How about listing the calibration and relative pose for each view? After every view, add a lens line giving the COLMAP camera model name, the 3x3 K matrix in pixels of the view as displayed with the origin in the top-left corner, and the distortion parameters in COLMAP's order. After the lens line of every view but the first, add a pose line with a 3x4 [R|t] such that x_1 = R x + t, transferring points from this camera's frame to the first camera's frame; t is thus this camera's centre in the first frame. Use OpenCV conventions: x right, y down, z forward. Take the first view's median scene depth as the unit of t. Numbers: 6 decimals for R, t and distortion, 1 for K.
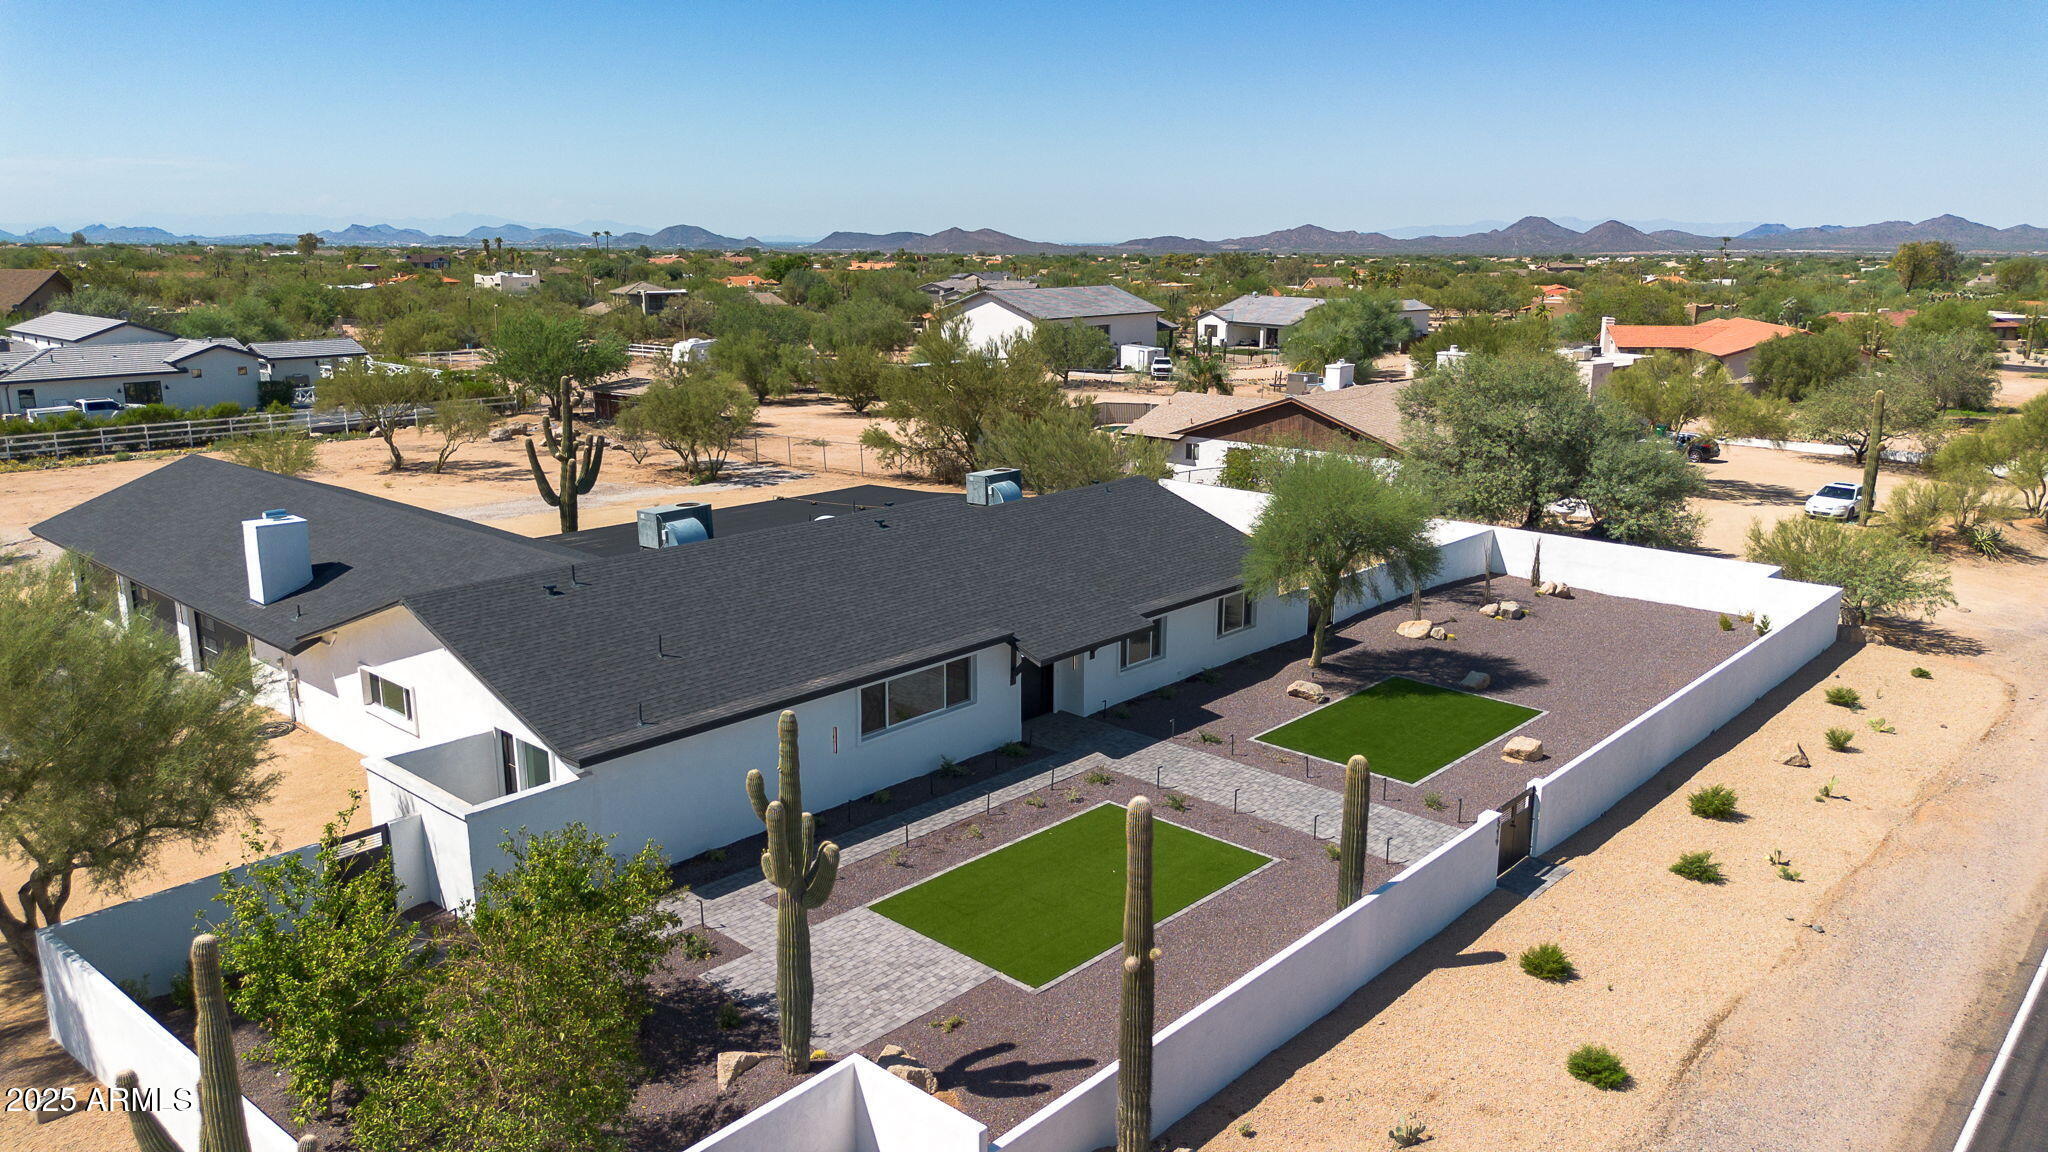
lens RADIAL K [[1455.4, 0, 1020.4], [0, 1455.4, 577.1], [0, 0, 1]] dist [0.077224, -0.084246]
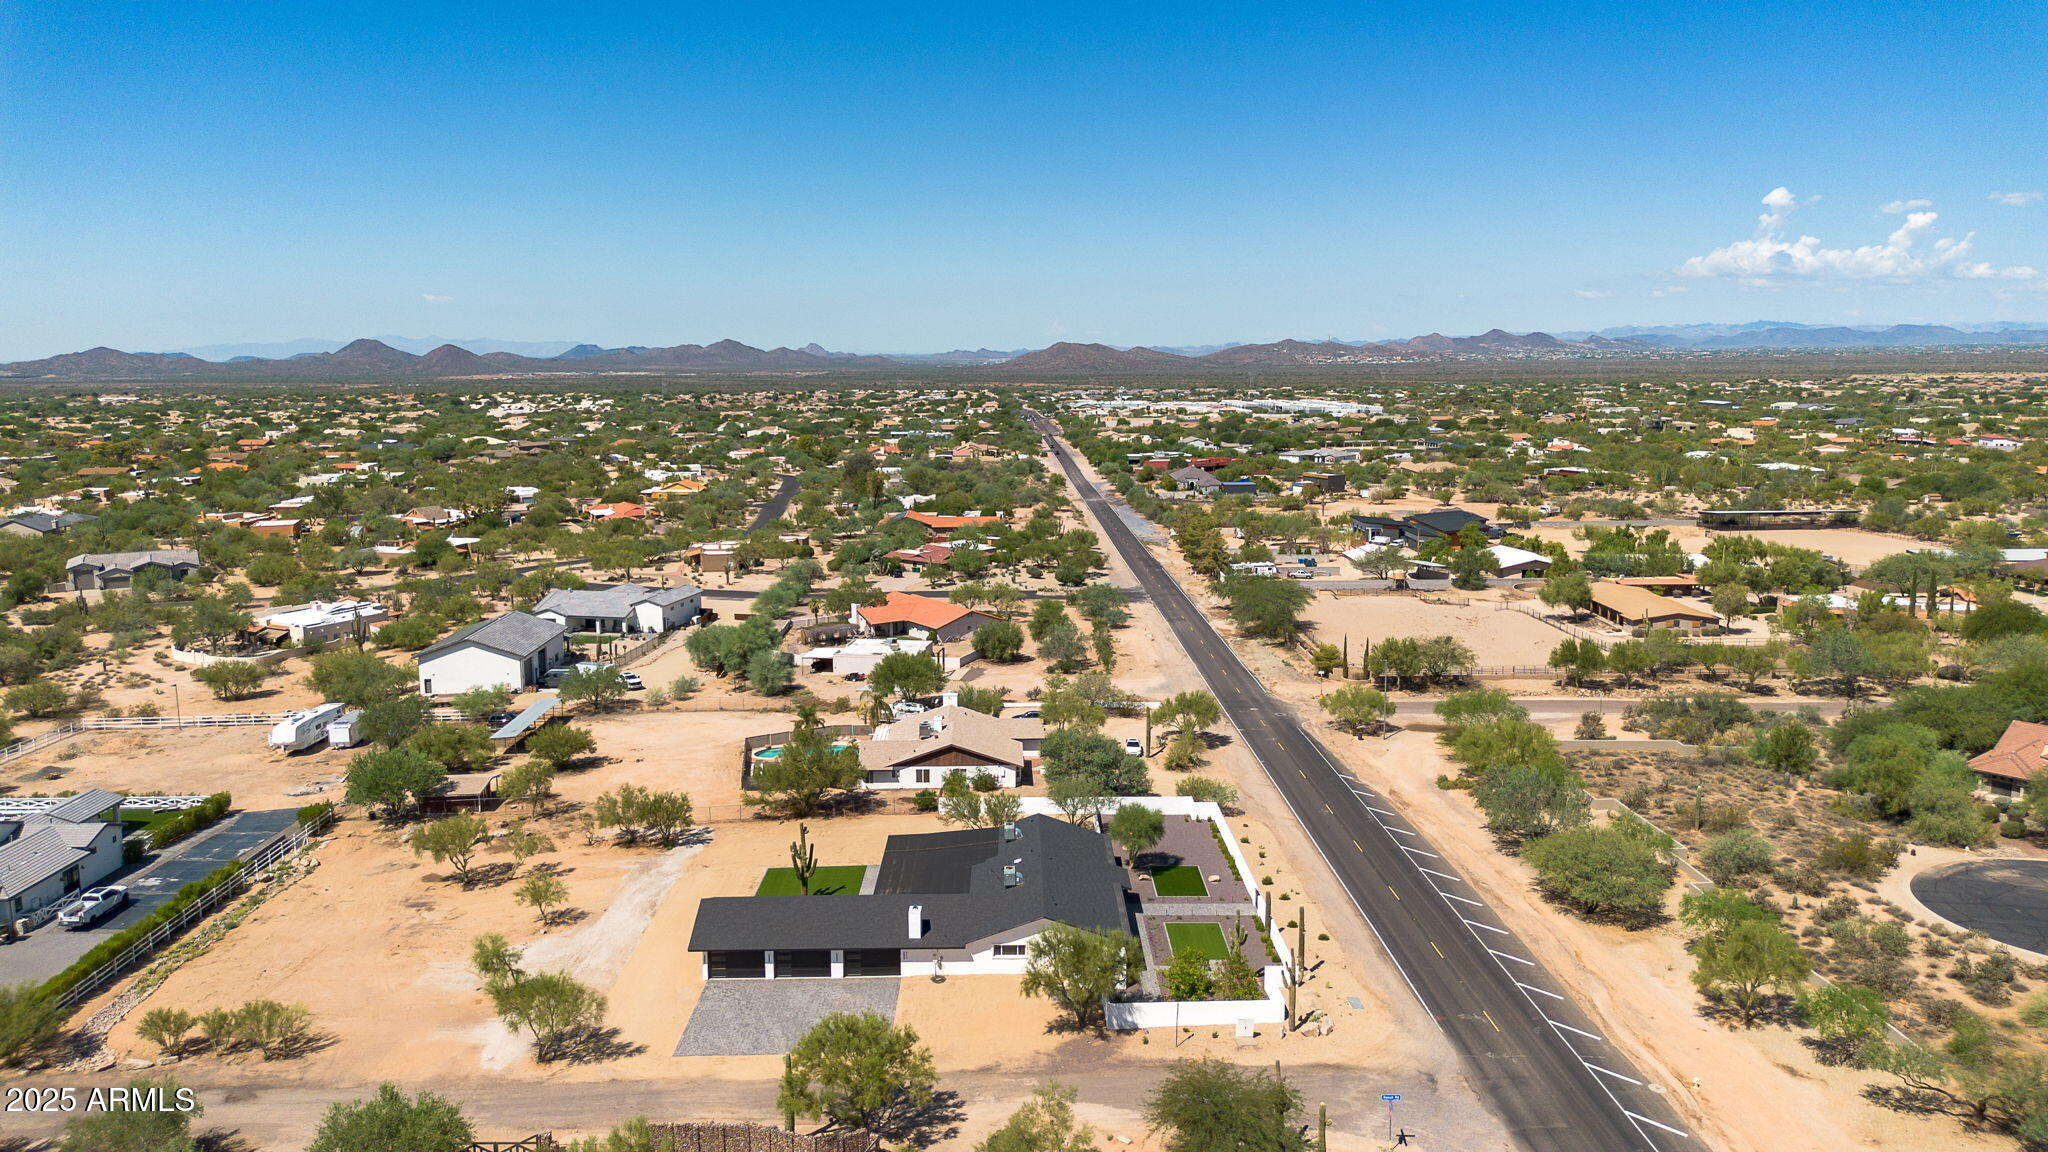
lens RADIAL K [[1455.4, 0, 1020.4], [0, 1455.4, 577.1], [0, 0, 1]] dist [0.077224, -0.084246]
pose [[0.732411, -0.112552, 0.671495, -2.248790], [0.164326, 0.986308, -0.013915, -0.619488], [-0.660735, 0.120536, 0.740878, -1.381172]]
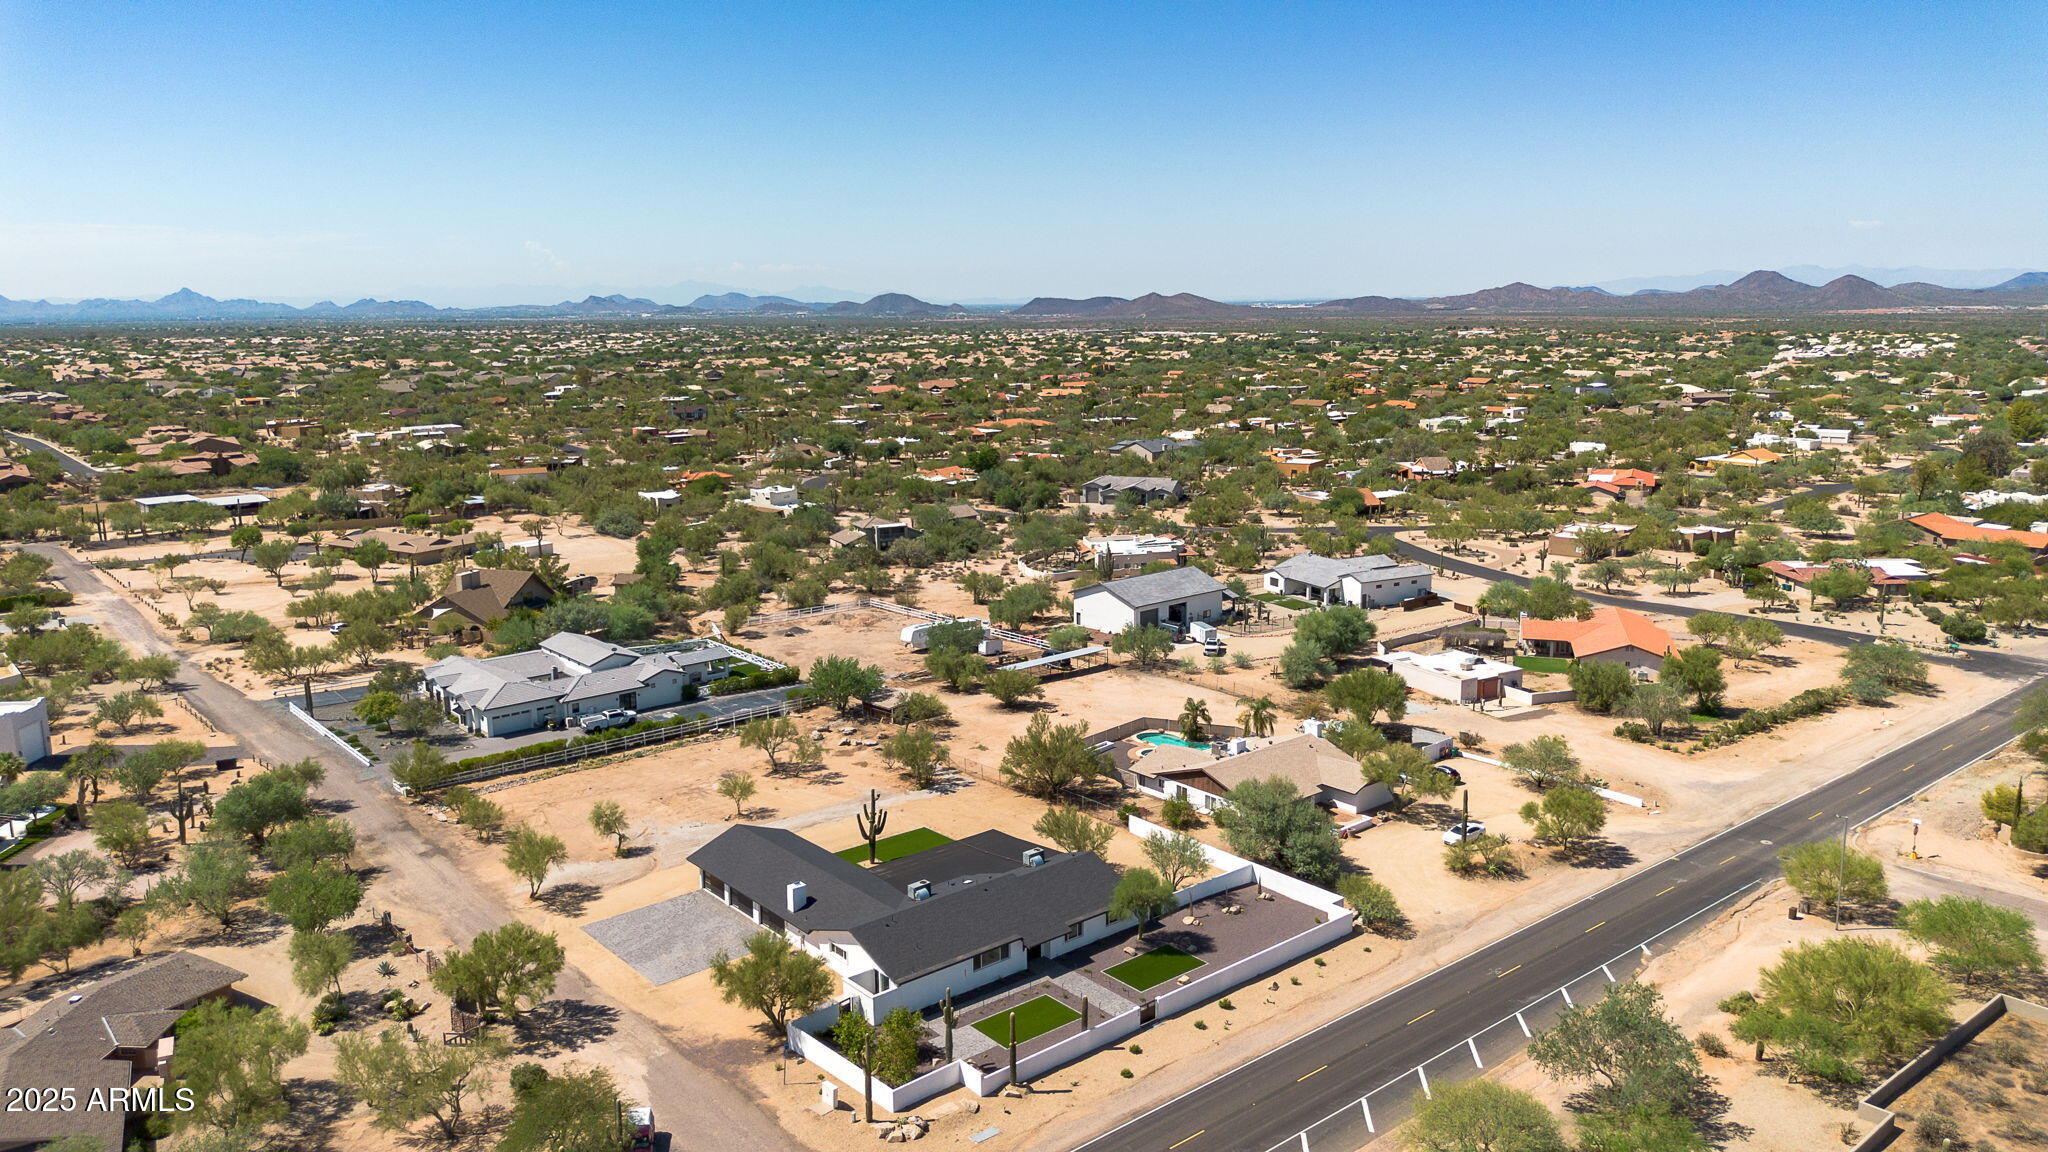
lens RADIAL K [[1455.4, 0, 1020.4], [0, 1455.4, 577.1], [0, 0, 1]] dist [0.077224, -0.084246]
pose [[0.991023, 0.013461, -0.133013, 0.386422], [-0.018551, 0.999139, -0.037103, -0.598481], [0.132399, 0.039238, 0.990420, -2.100758]]
